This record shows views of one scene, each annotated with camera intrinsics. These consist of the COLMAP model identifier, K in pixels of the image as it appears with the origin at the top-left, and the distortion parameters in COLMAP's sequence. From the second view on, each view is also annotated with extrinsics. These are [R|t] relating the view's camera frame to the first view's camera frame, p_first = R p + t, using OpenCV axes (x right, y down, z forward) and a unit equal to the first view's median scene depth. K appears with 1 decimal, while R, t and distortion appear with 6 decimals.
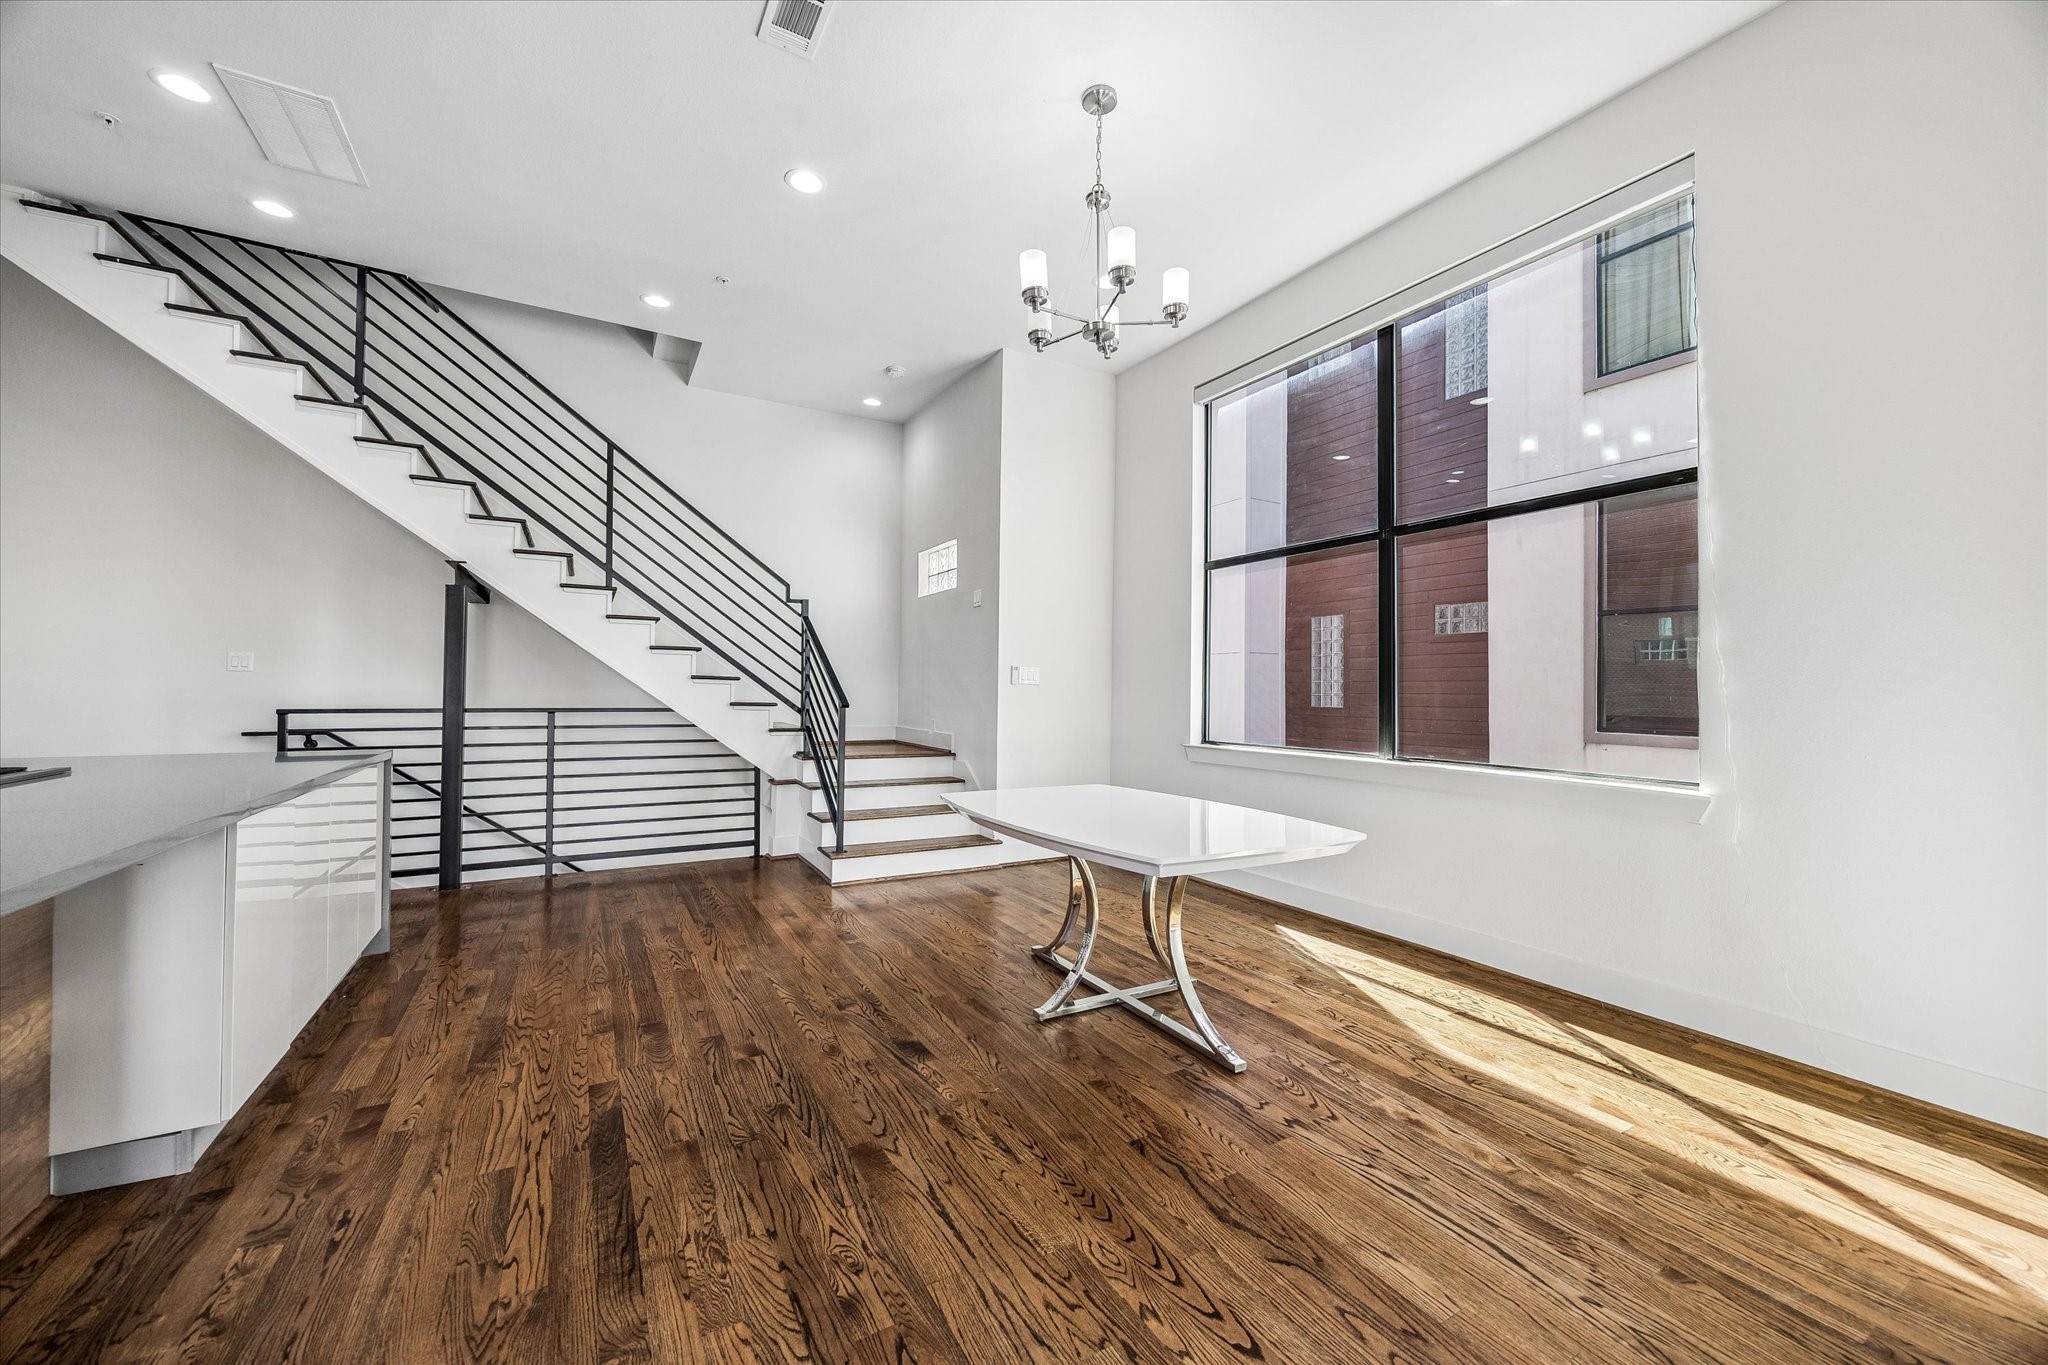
lens RADIAL K [[786.4, 0, 1017.9], [0, 786.4, 679.4], [0, 0, 1]] dist [-0.001181, 0.000514]
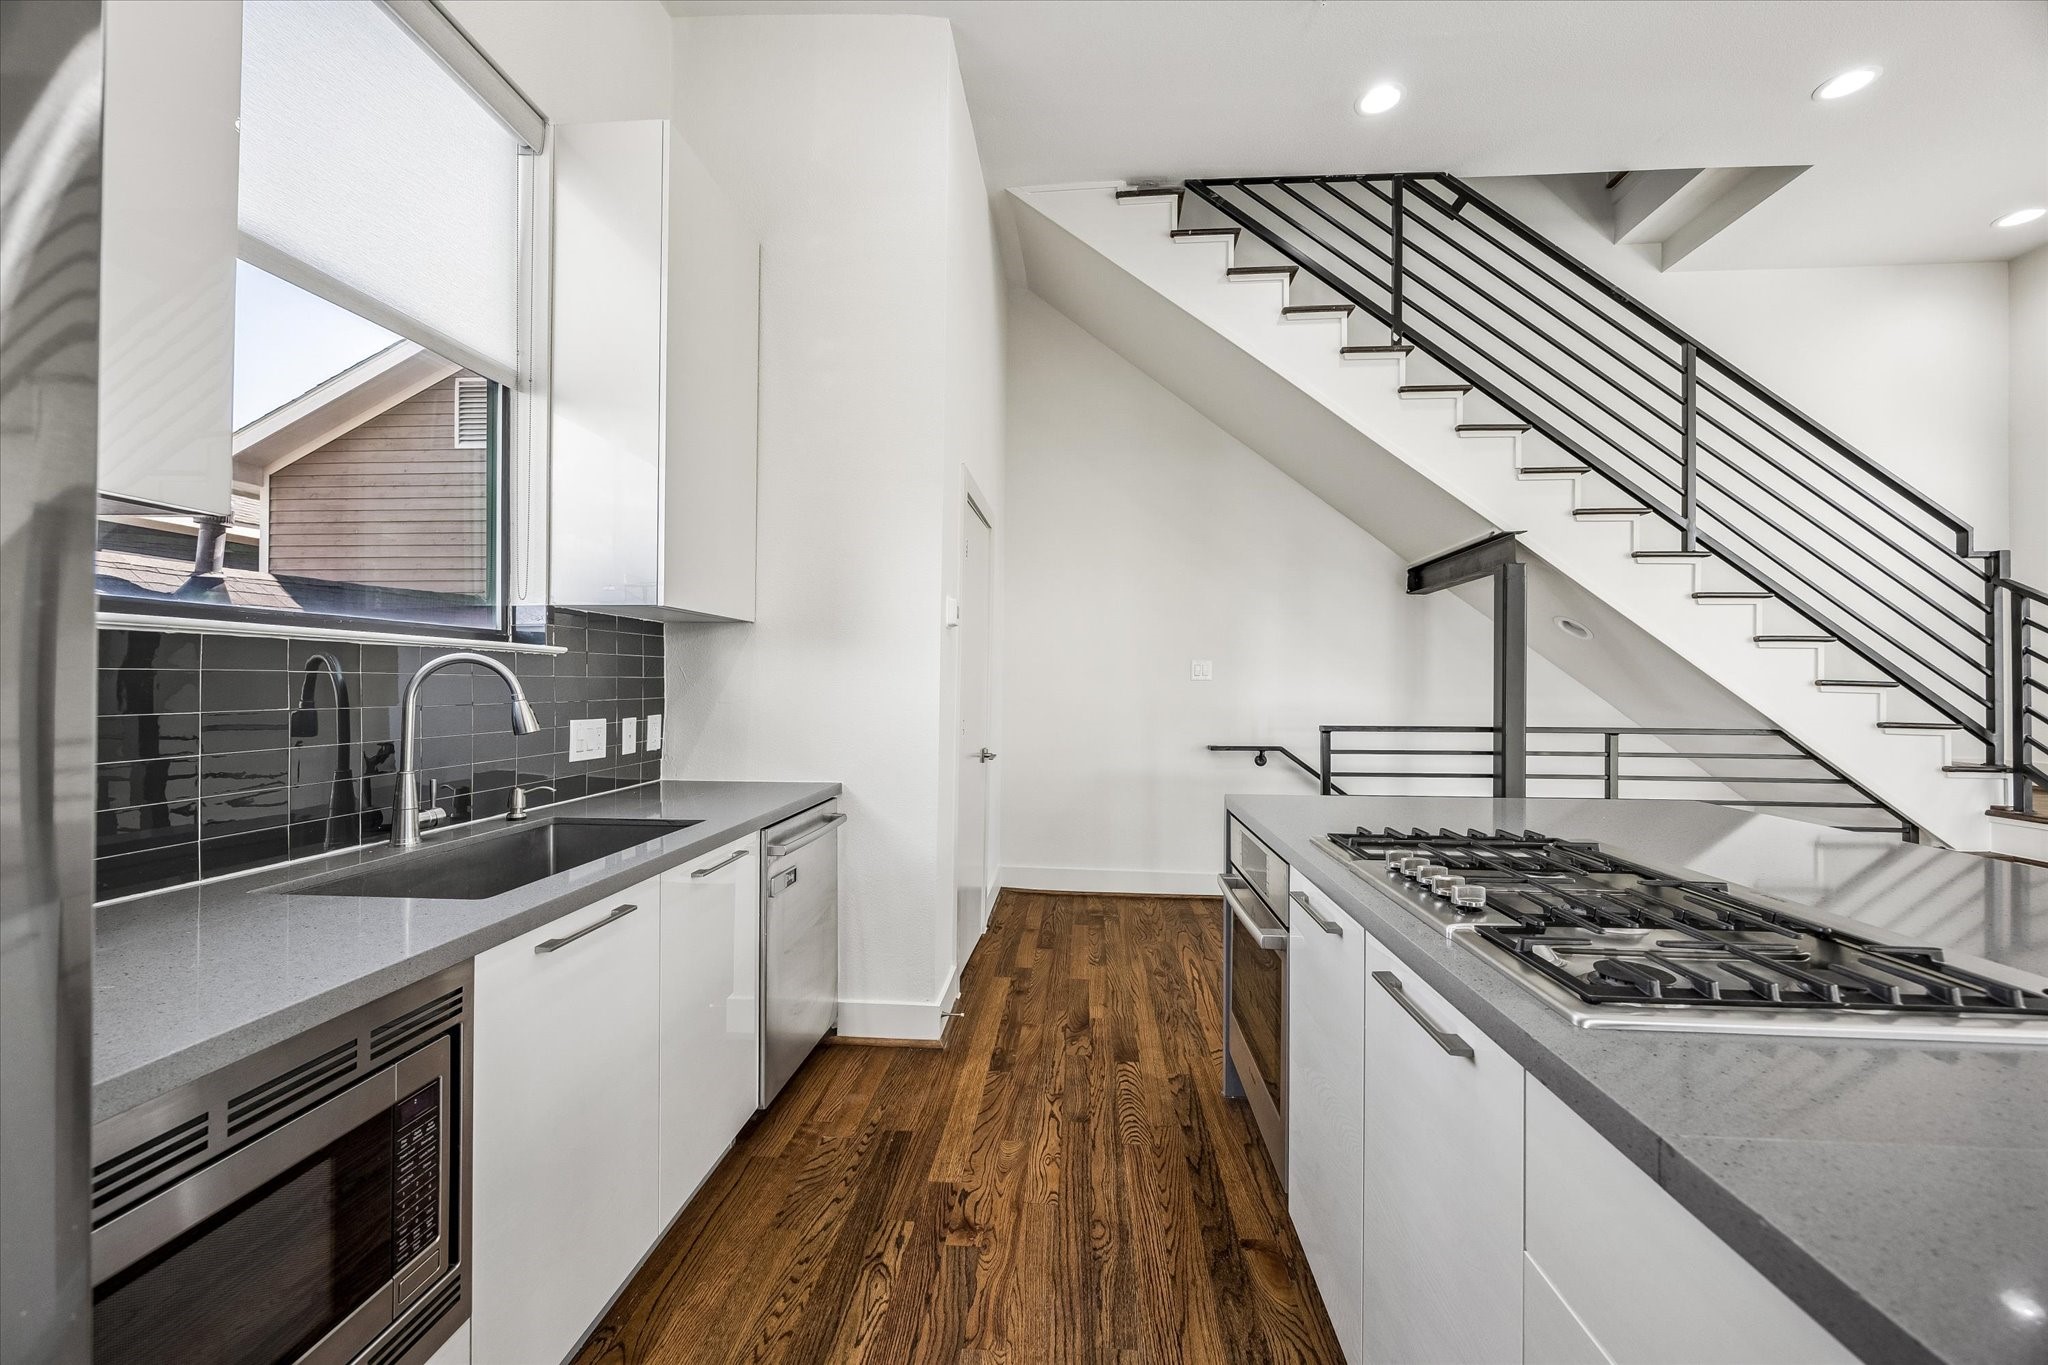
lens RADIAL K [[786.4, 0, 1022.5], [0, 786.4, 686.9], [0, 0, 1]] dist [-0.001181, 0.000514]
pose [[0.835110, -0.007434, -0.550033, -0.716021], [0.008699, 0.999962, -0.000306, -0.005929], [0.550014, -0.004529, 0.835143, 0.114057]]
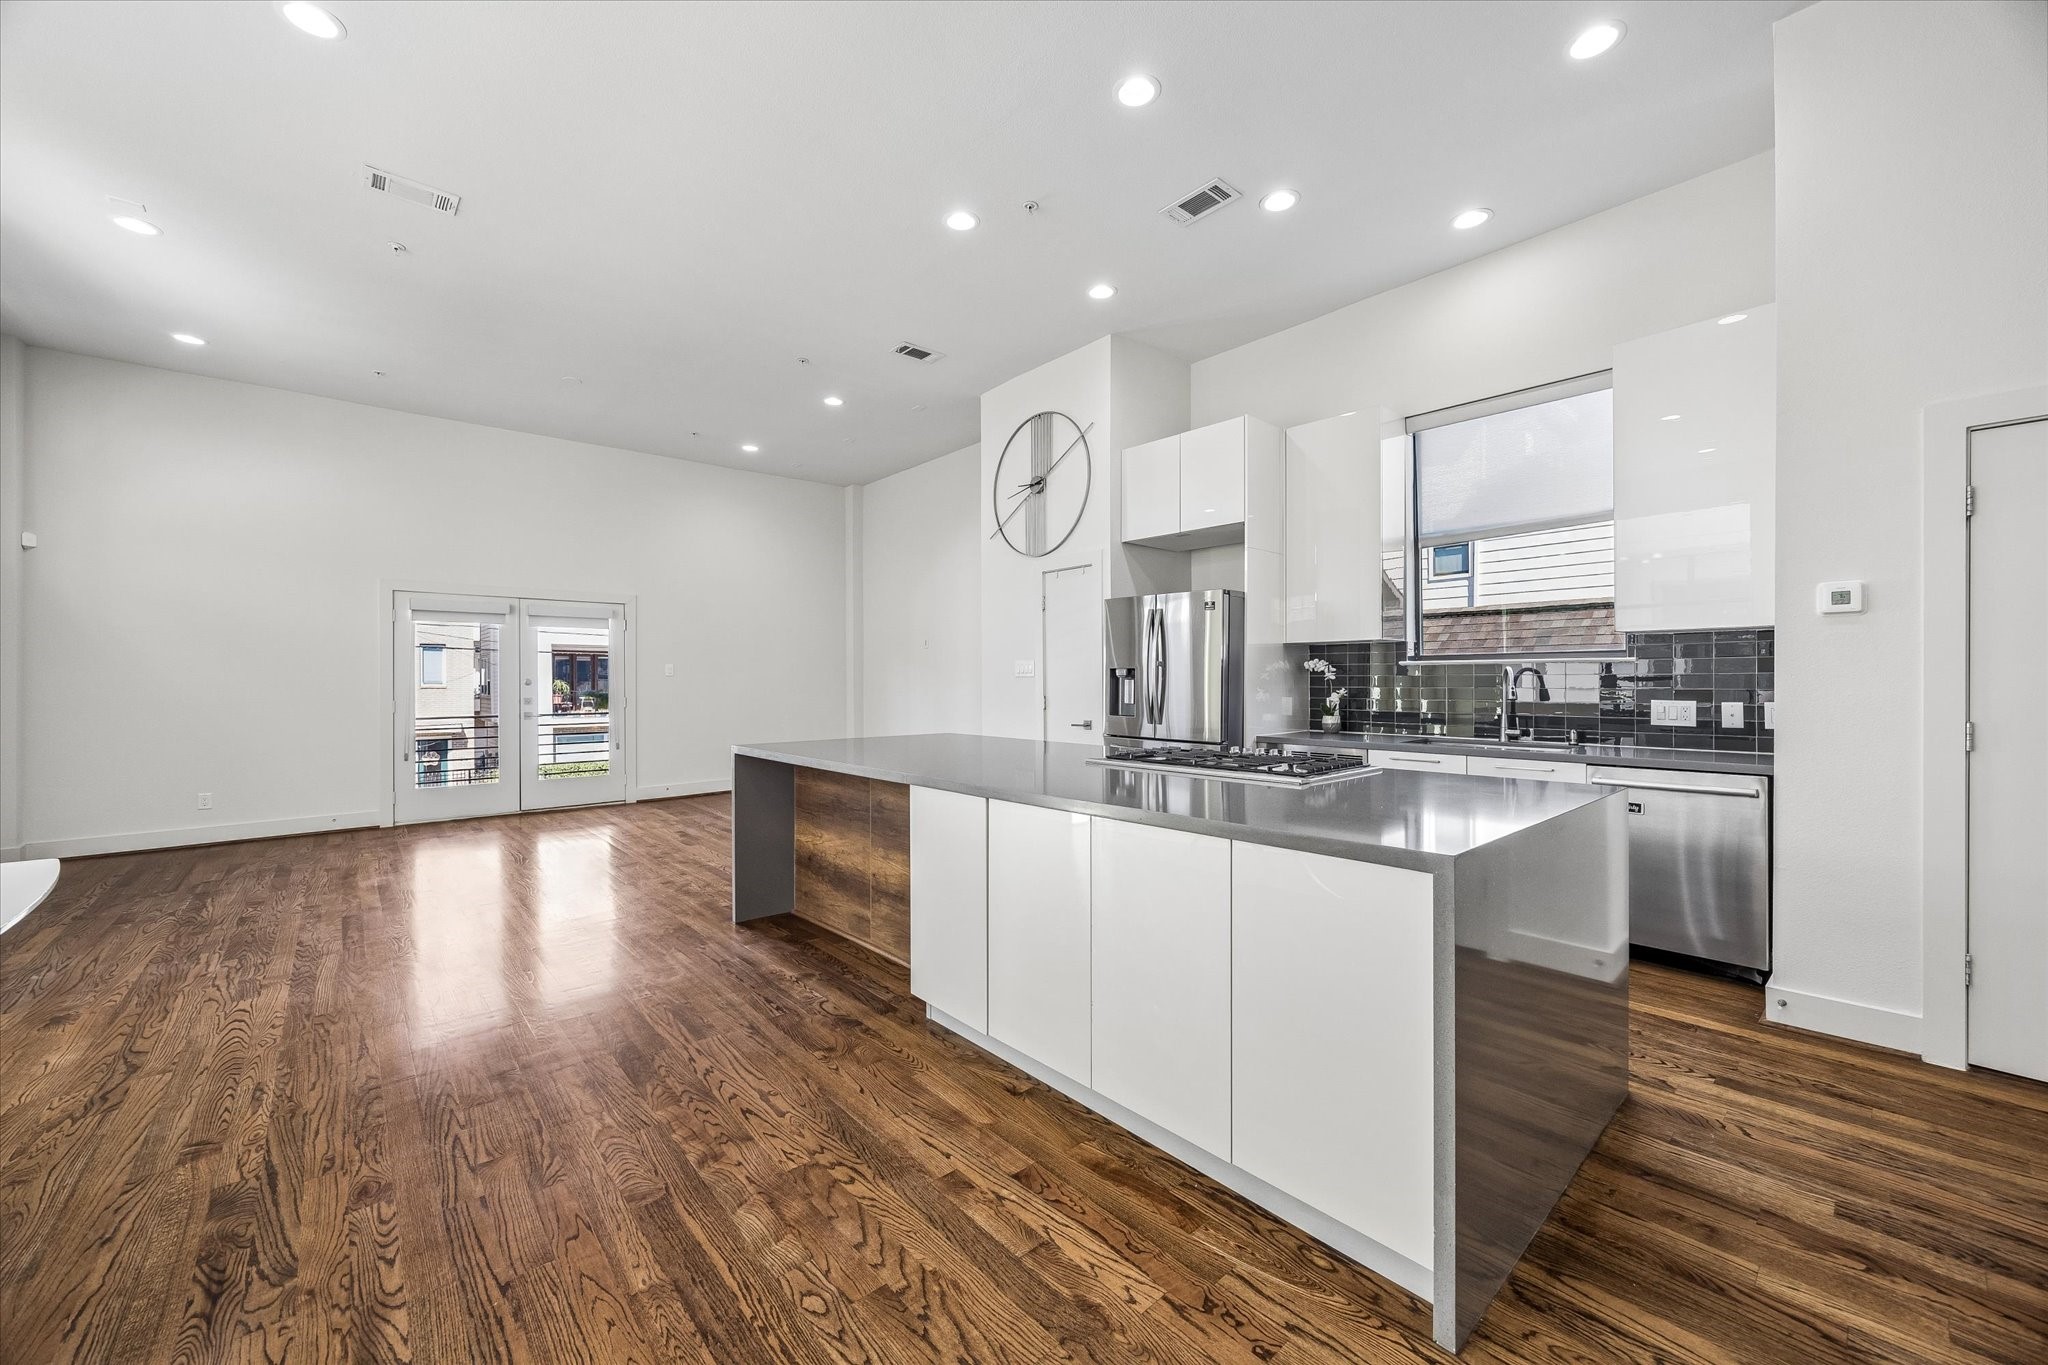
lens RADIAL K [[786.4, 0, 1038.3], [0, 786.4, 682.0], [0, 0, 1]] dist [-0.001181, 0.000514]
pose [[-0.976016, -0.001793, -0.217689, -0.397045], [0.000371, 0.999951, -0.009901, 0.001178], [0.217696, -0.009745, -0.975968, 1.069297]]
